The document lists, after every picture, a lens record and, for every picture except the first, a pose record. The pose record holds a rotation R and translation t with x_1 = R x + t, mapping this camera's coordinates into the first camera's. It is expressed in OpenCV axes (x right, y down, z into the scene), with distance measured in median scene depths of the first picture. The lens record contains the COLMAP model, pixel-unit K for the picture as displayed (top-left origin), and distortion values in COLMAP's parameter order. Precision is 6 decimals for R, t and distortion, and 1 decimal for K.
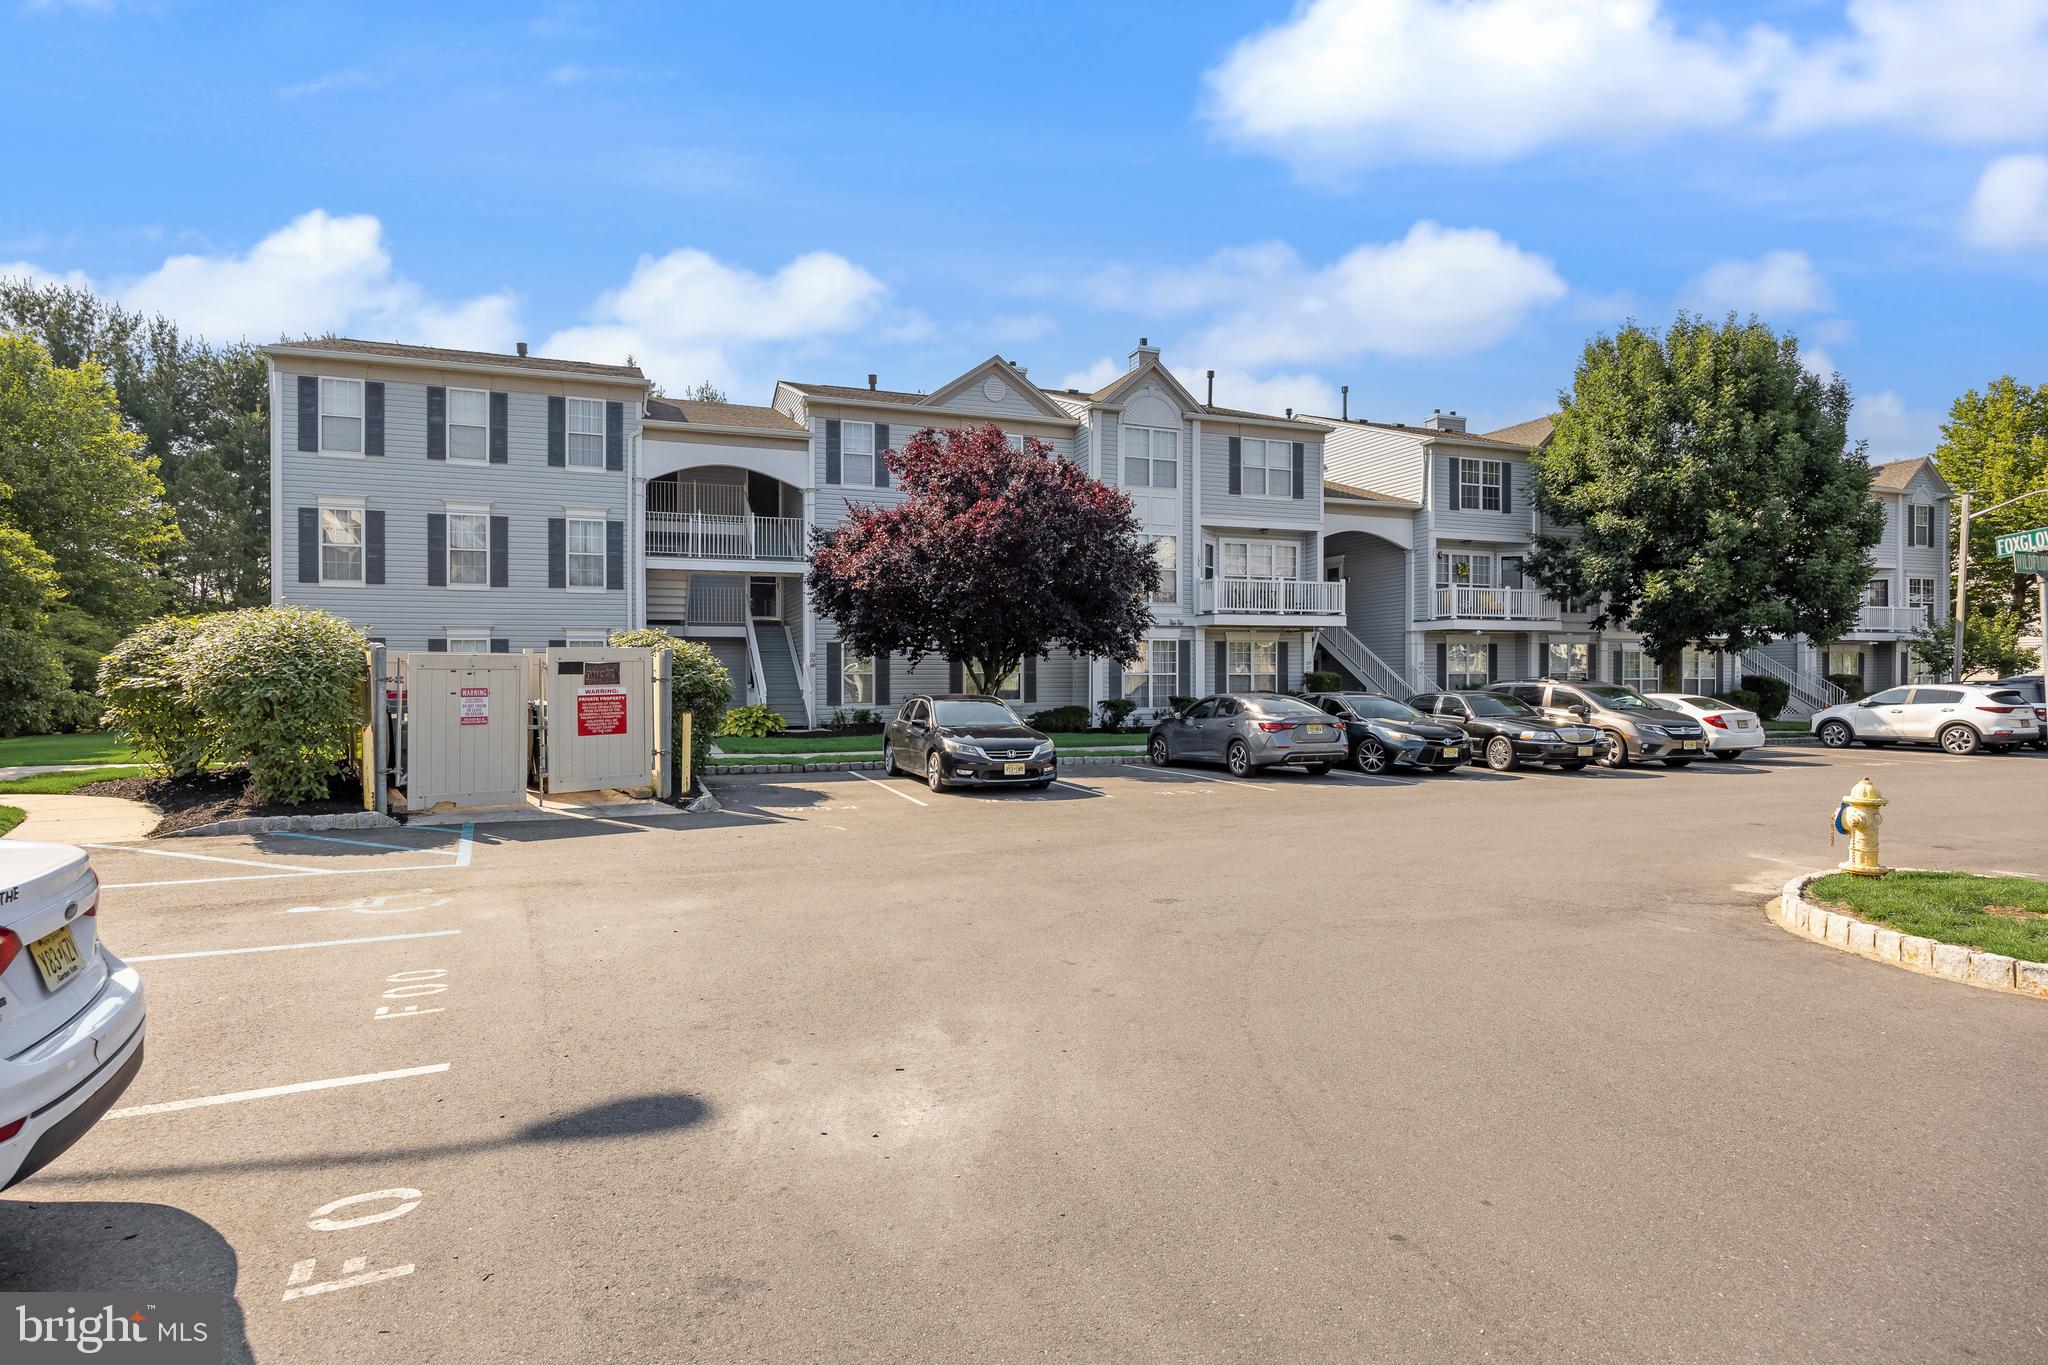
lens RADIAL K [[1142.7, 0, 1024.4], [0, 1142.7, 690.4], [0, 0, 1]] dist [-0.000572, 0.000432]
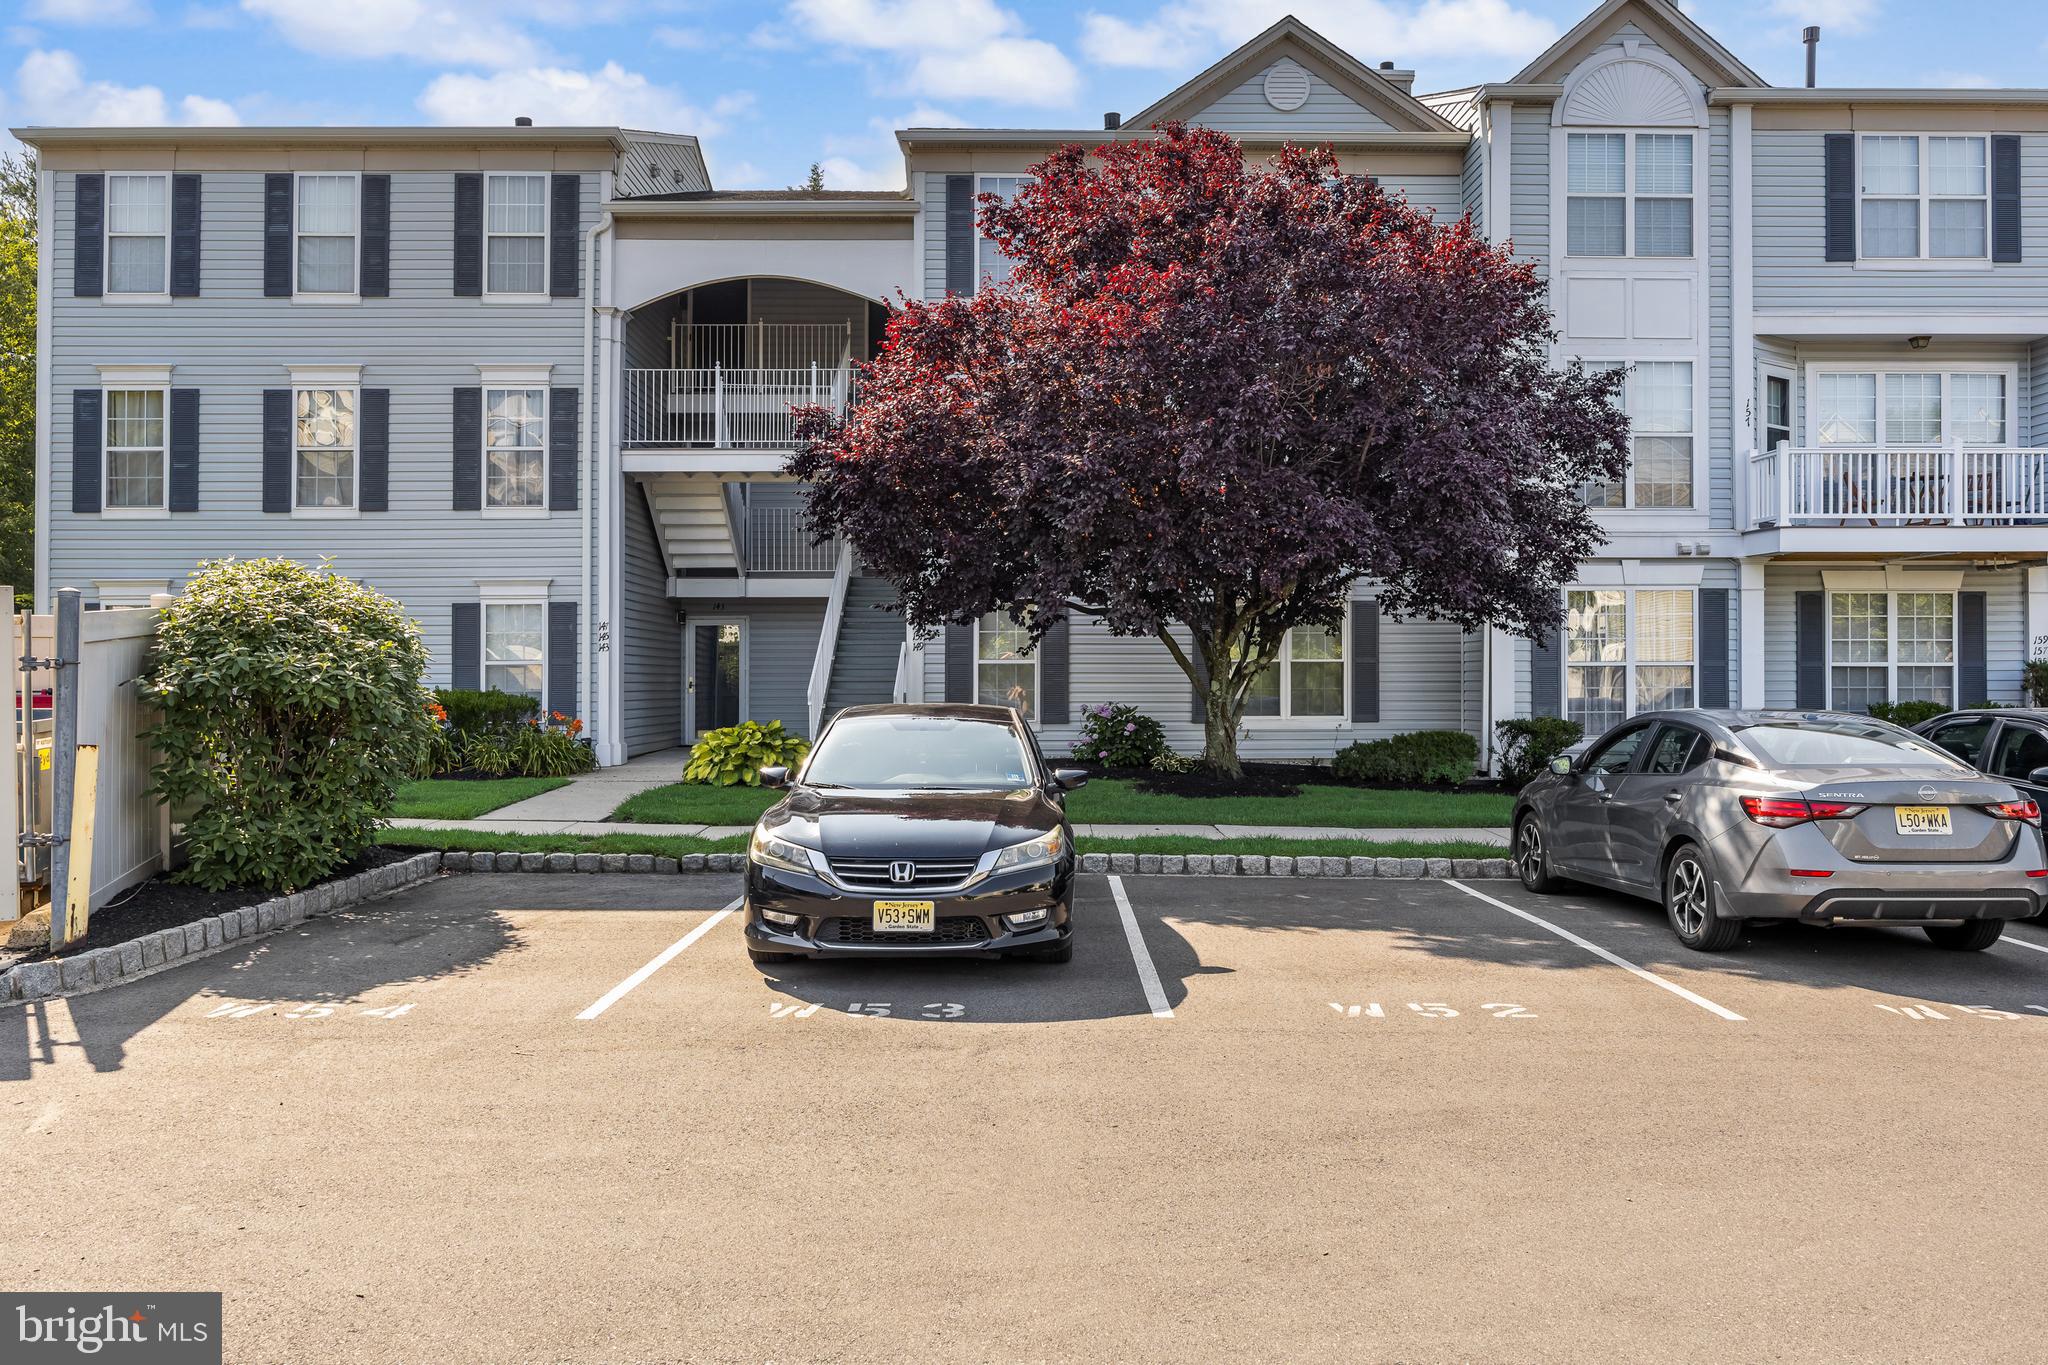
lens RADIAL K [[1606.9, 0, 1023.1], [0, 1606.9, 670.5], [0, 0, 1]] dist [-0.021455, 0.012740]
pose [[0.930820, 0.000539, -0.365477, 0.133580], [-0.006615, 0.999860, -0.015374, -0.000012], [0.365418, 0.016728, 0.930693, 0.353402]]
